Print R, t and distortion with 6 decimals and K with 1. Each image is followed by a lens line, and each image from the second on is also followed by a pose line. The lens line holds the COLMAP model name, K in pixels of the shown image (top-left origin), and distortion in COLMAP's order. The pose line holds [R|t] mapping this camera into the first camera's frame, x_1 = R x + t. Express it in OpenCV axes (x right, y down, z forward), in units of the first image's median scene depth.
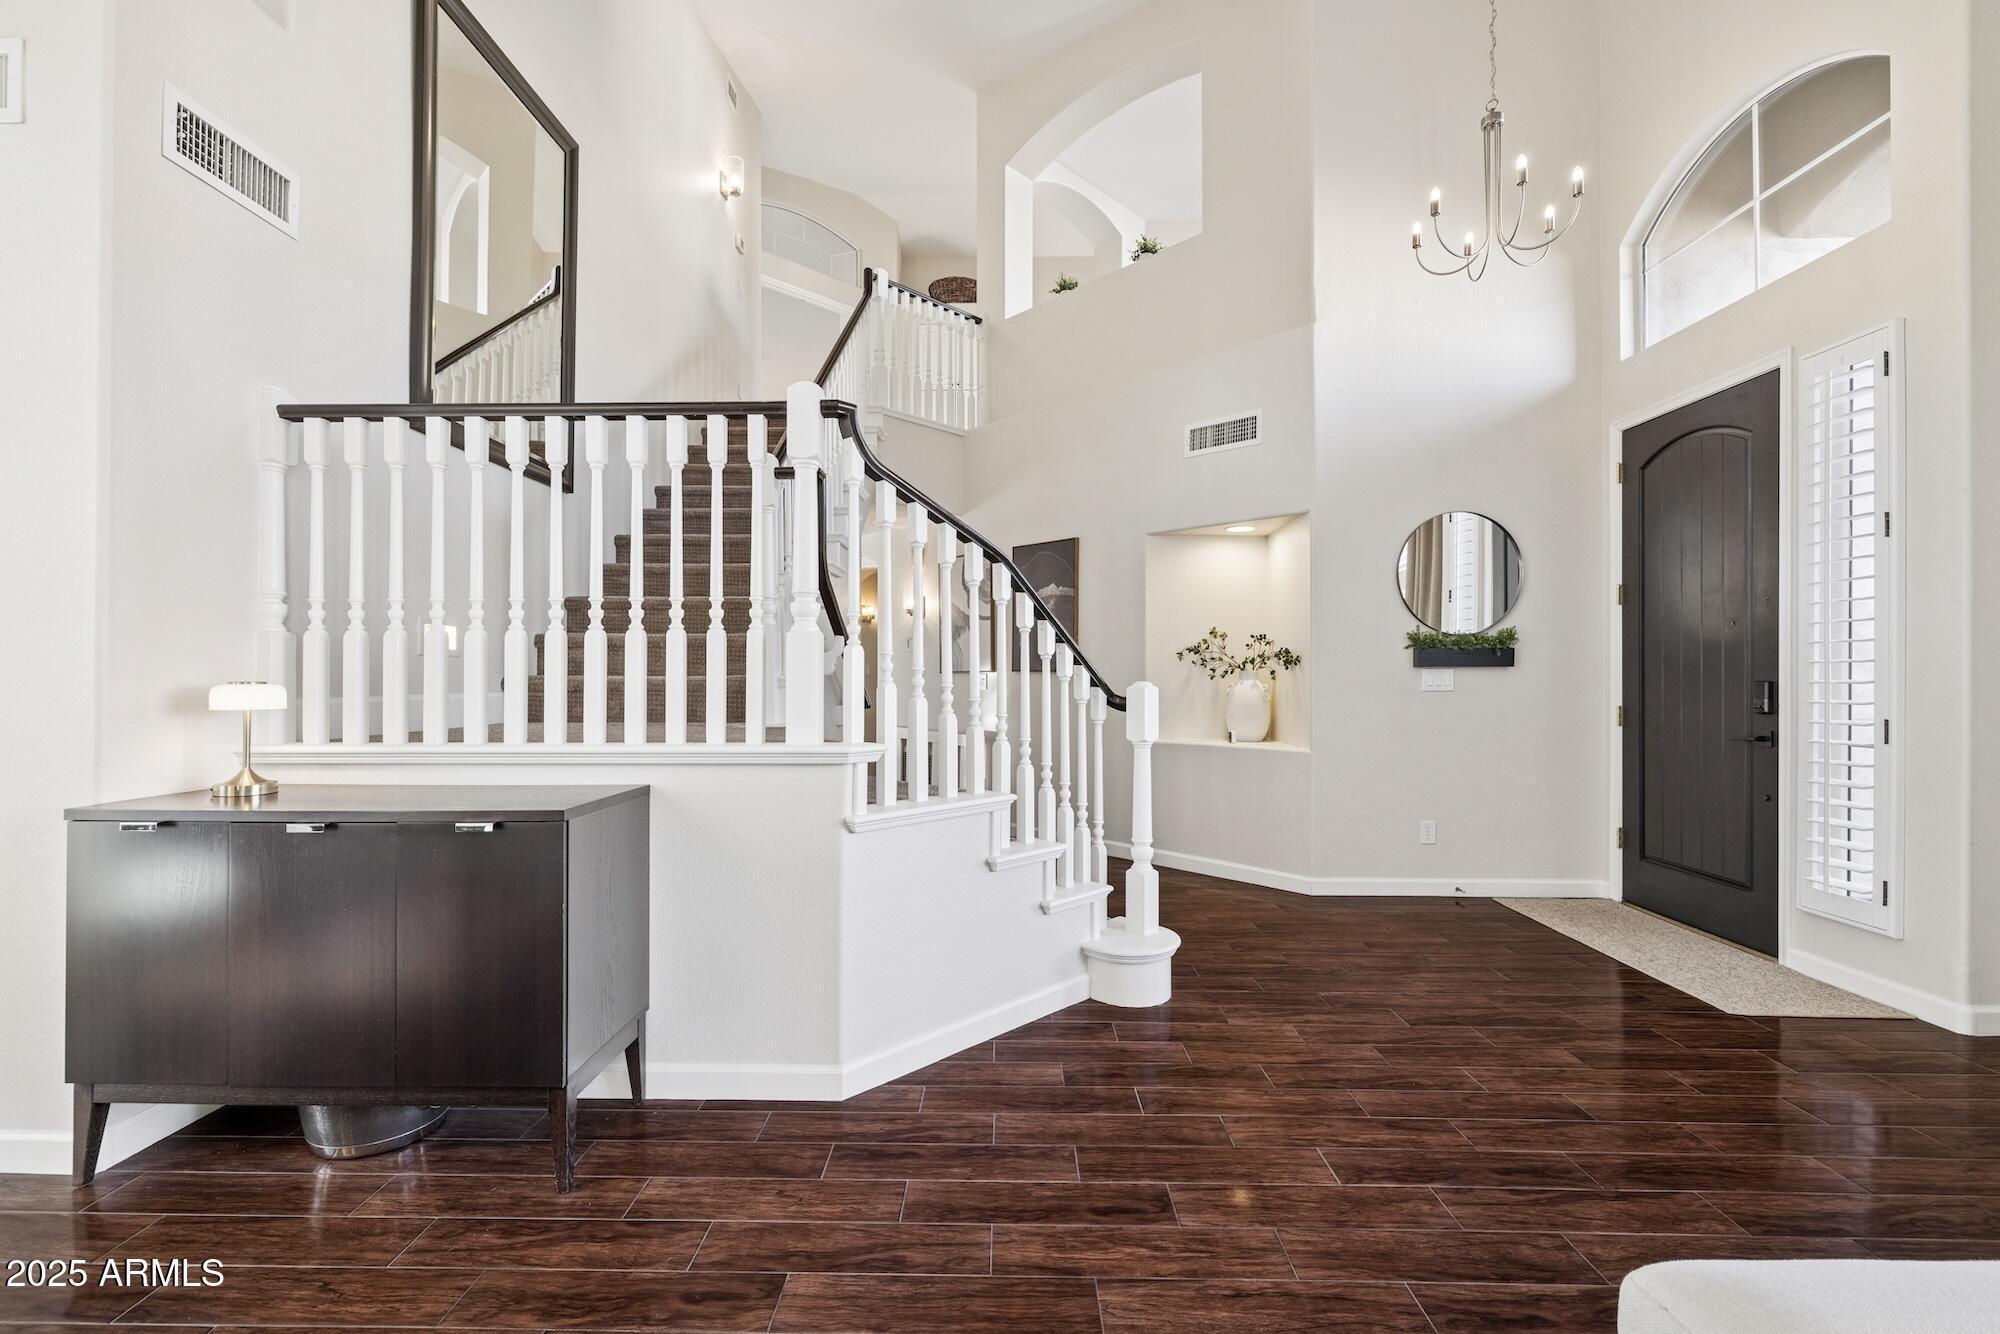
lens RADIAL K [[843.4, 0, 994.2], [0, 843.4, 667.6], [0, 0, 1]] dist [-0.002596, -0.000261]
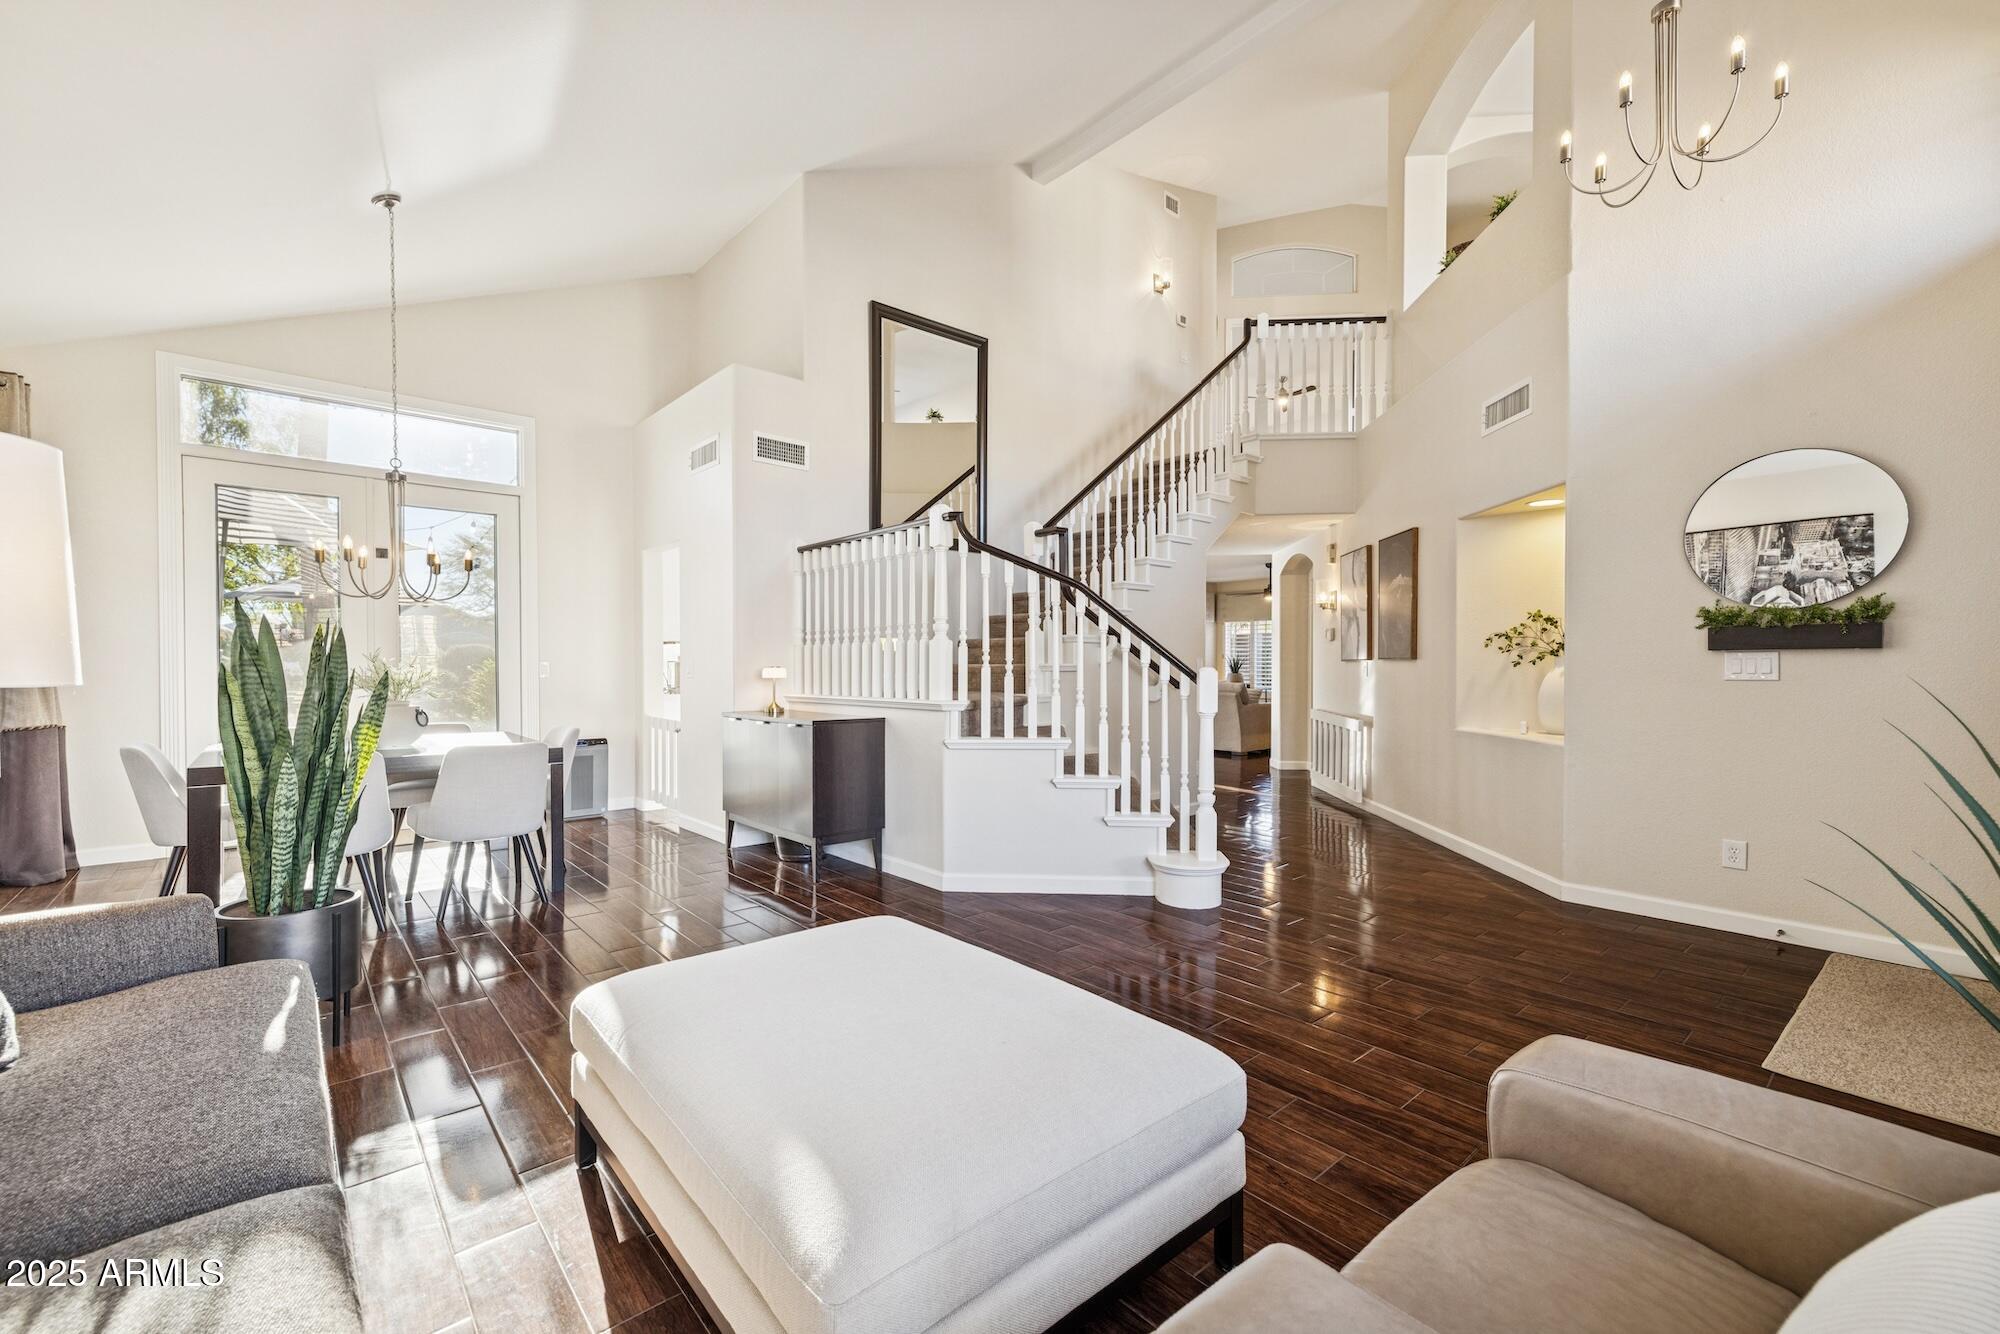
lens RADIAL K [[850.1, 0, 973.9], [0, 850.1, 666.4], [0, 0, 1]] dist [-0.005693, 0.000009]
pose [[0.650264, -0.002018, -0.759705, 0.749654], [0.009069, 0.999946, 0.005107, 0.004471], [0.759654, -0.010211, 0.650247, -0.094908]]
